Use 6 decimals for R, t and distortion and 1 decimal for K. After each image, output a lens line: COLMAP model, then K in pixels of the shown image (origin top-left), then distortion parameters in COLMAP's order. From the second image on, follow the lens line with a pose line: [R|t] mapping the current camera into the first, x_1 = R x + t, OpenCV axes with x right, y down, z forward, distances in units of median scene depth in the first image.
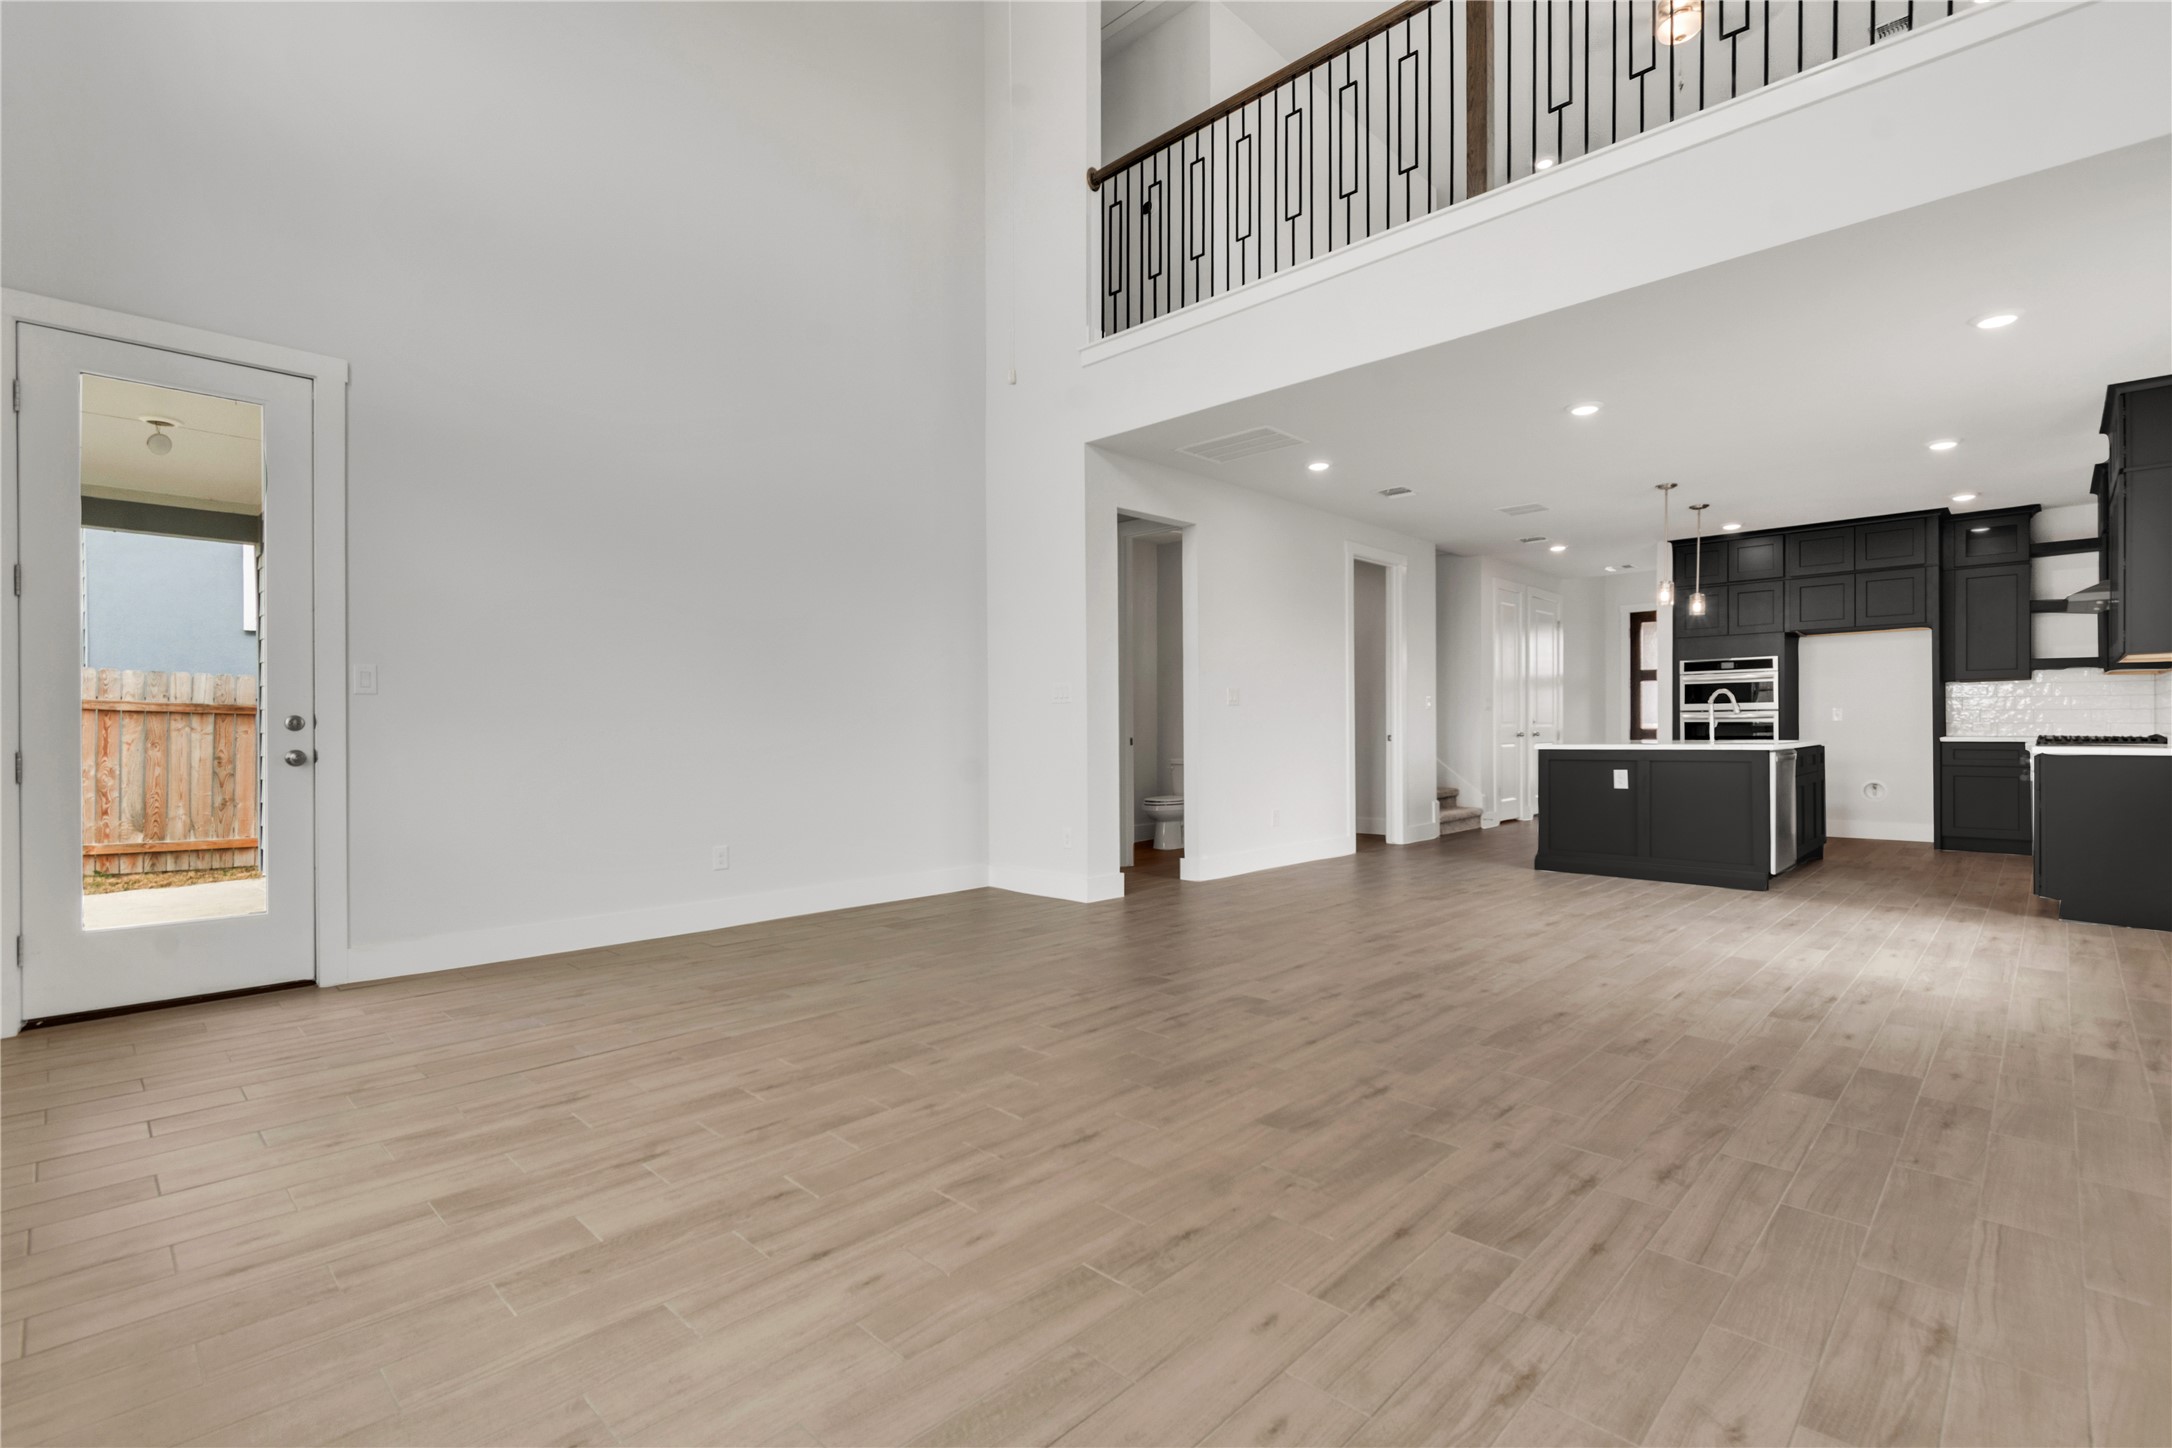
lens RADIAL K [[1026.3, 0, 1086.0], [0, 1026.3, 724.0], [0, 0, 1]] dist [0.002610, 0.000563]
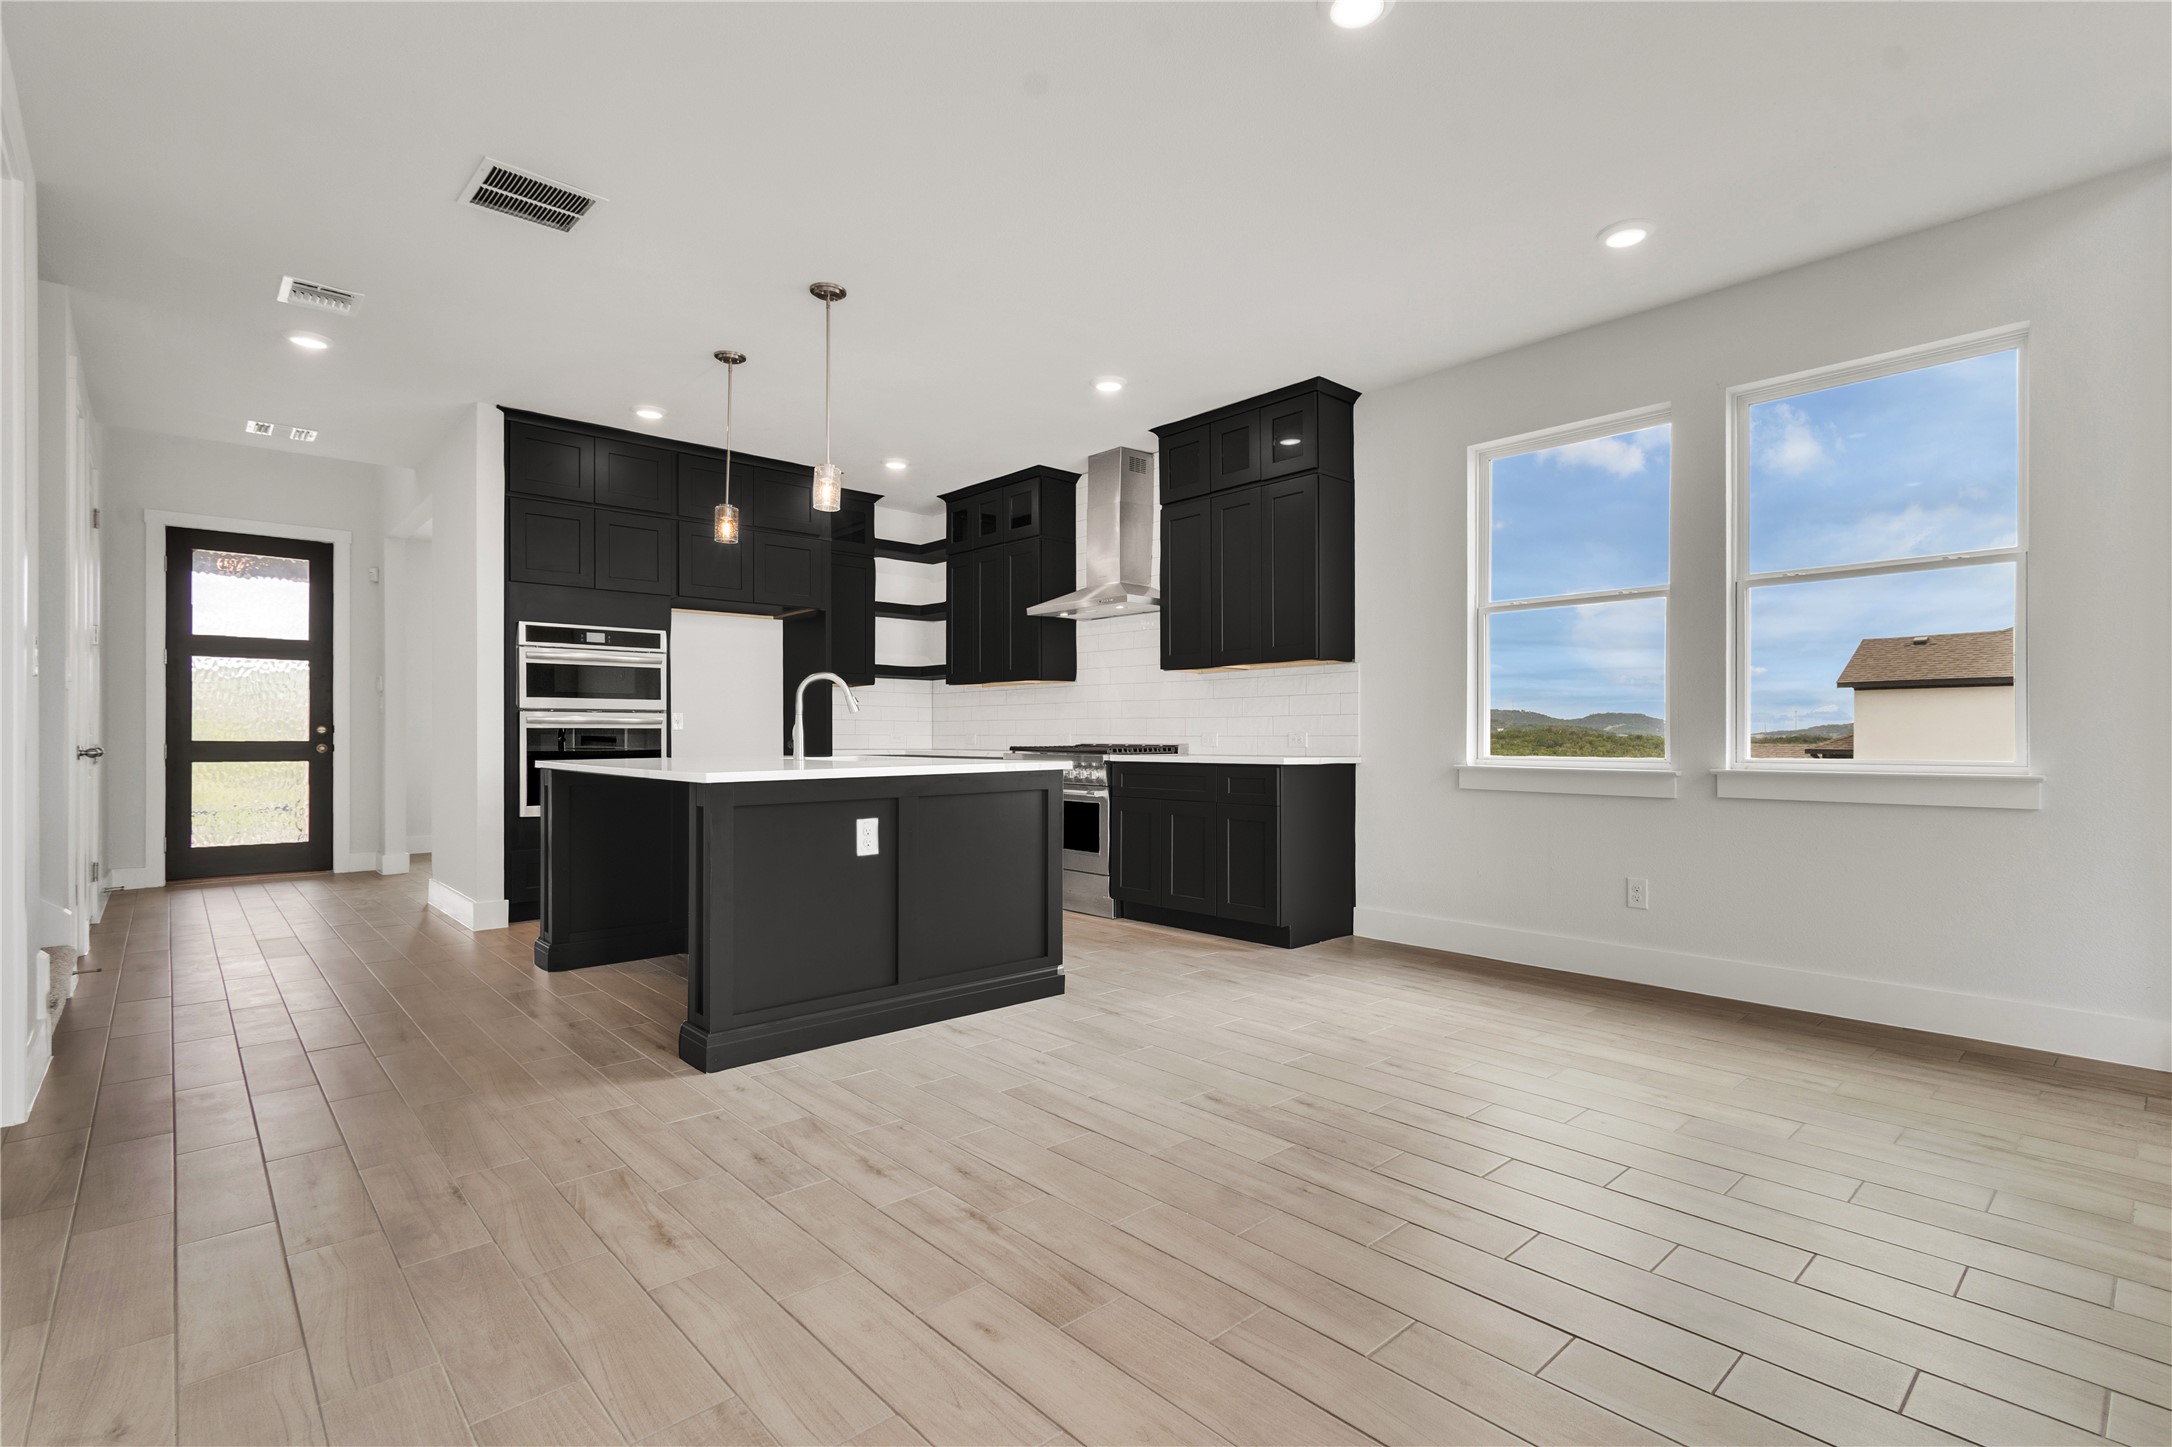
lens RADIAL K [[970.3, 0, 1095.8], [0, 970.3, 756.7], [0, 0, 1]] dist [0.000397, 0.000281]
pose [[0.053377, -0.015555, 0.998453, 0.053426], [-0.001454, 0.999876, 0.015655, 0.006776], [-0.998573, -0.002288, 0.053348, 0.753143]]
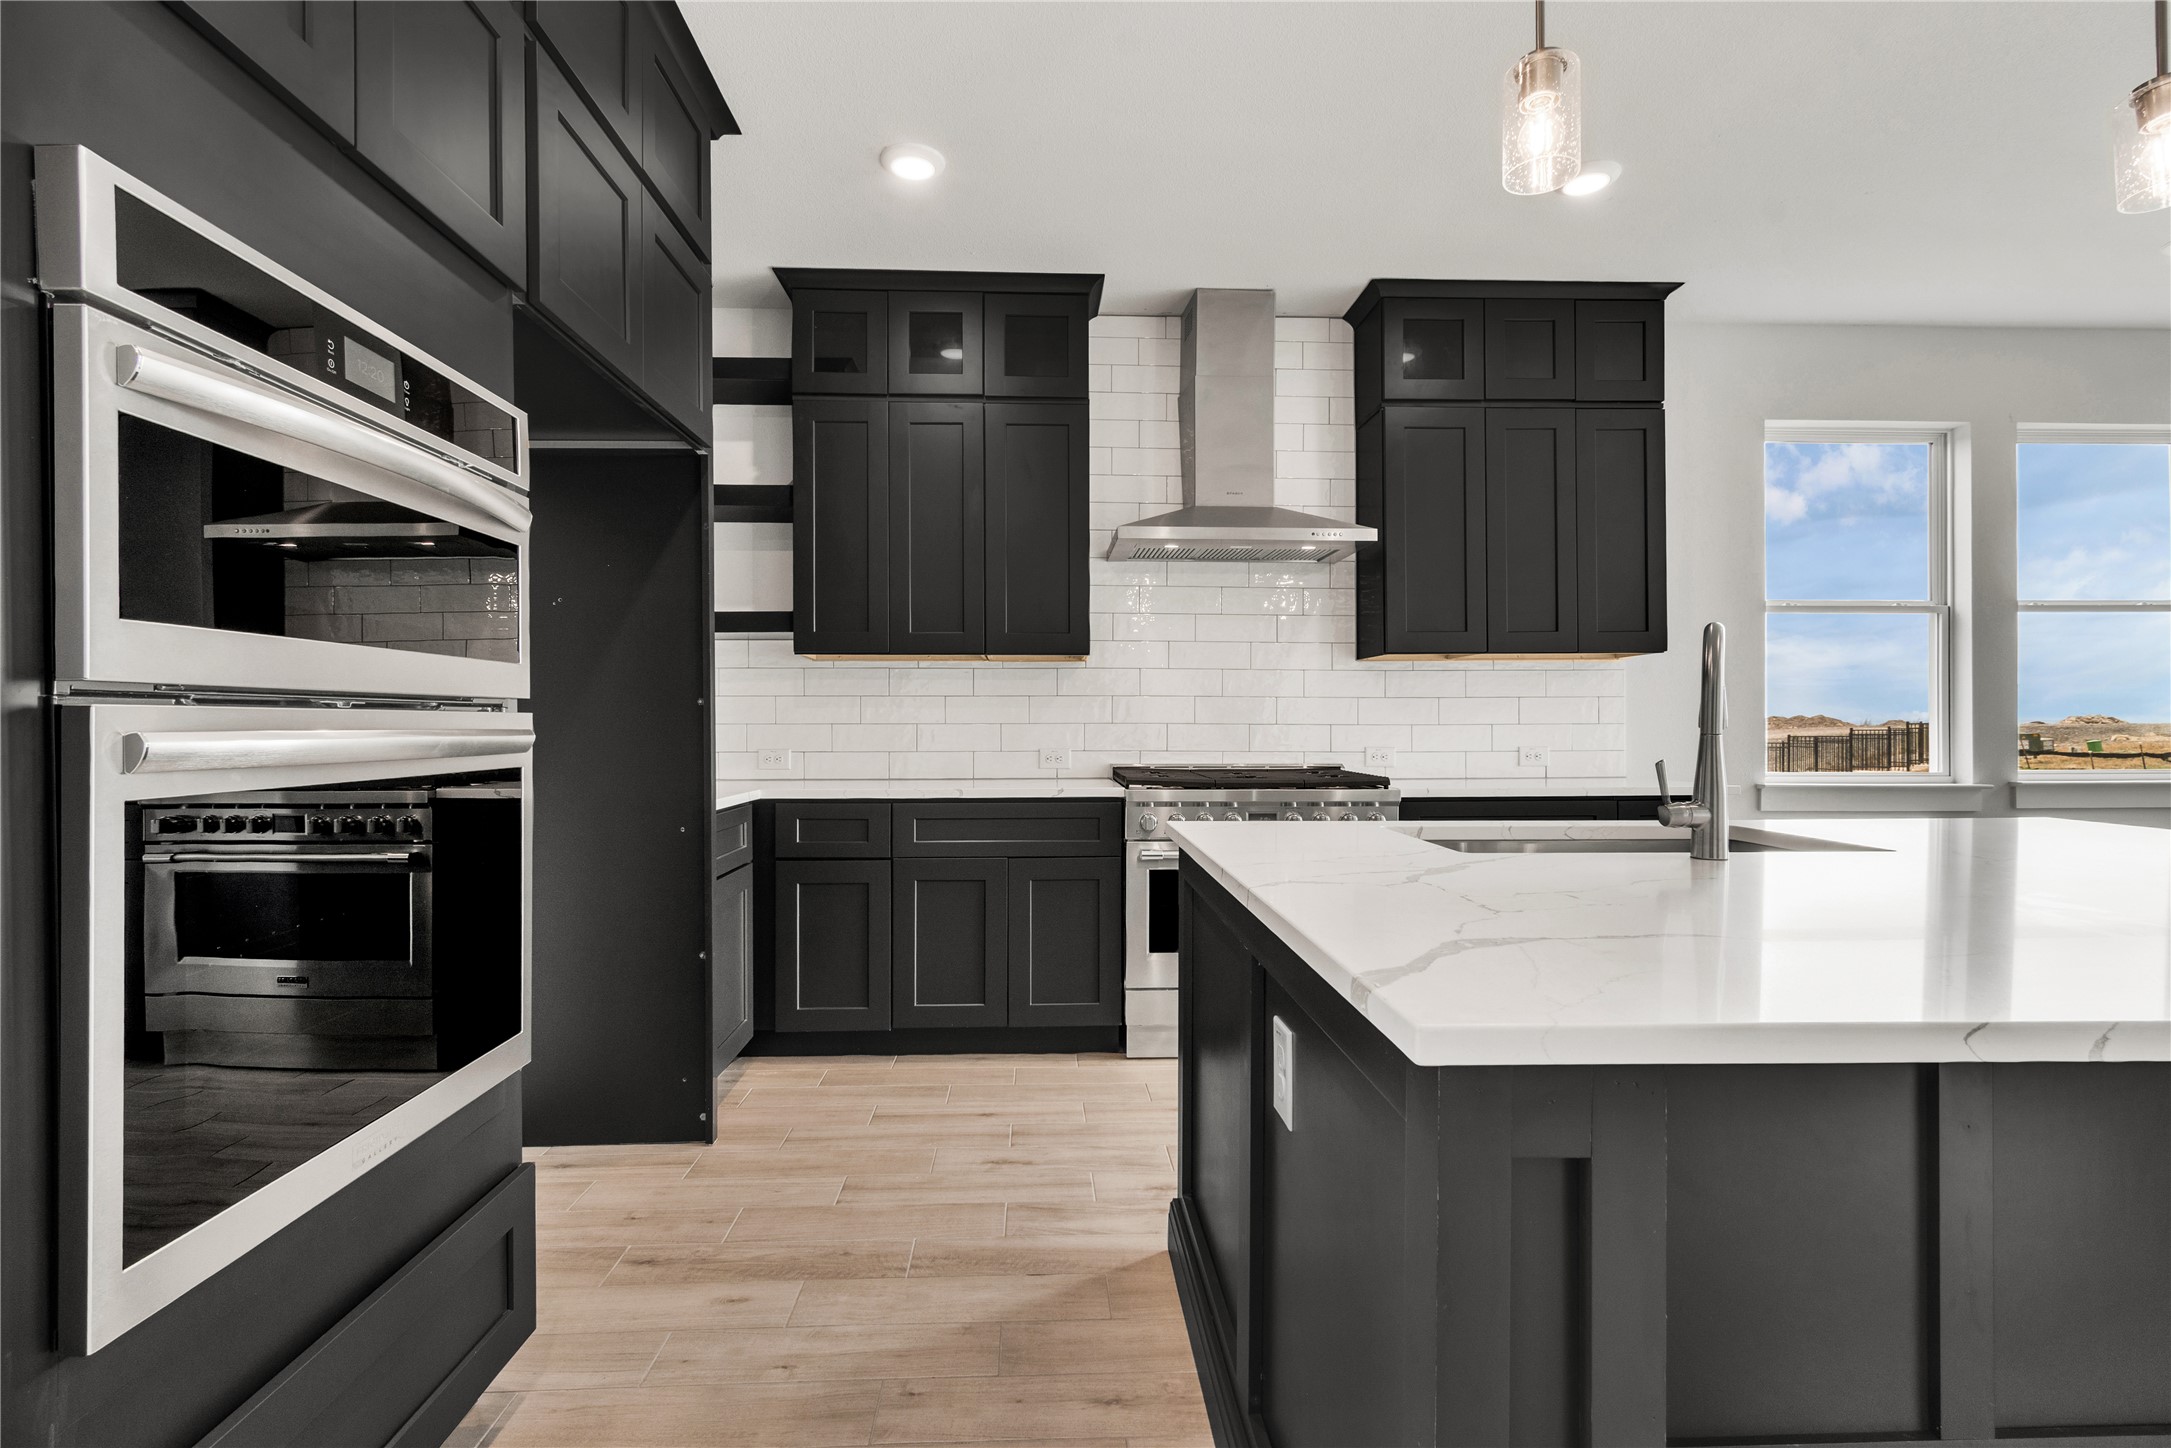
lens RADIAL K [[1017.7, 0, 1048.0], [0, 1017.7, 722.7], [0, 0, 1]] dist [0.004529, 0.000327]
pose [[-0.712453, 0.011541, 0.701625, 0.524573], [0.007916, 0.999933, -0.008410, -0.008689], [-0.701675, -0.000438, -0.712497, 1.174103]]
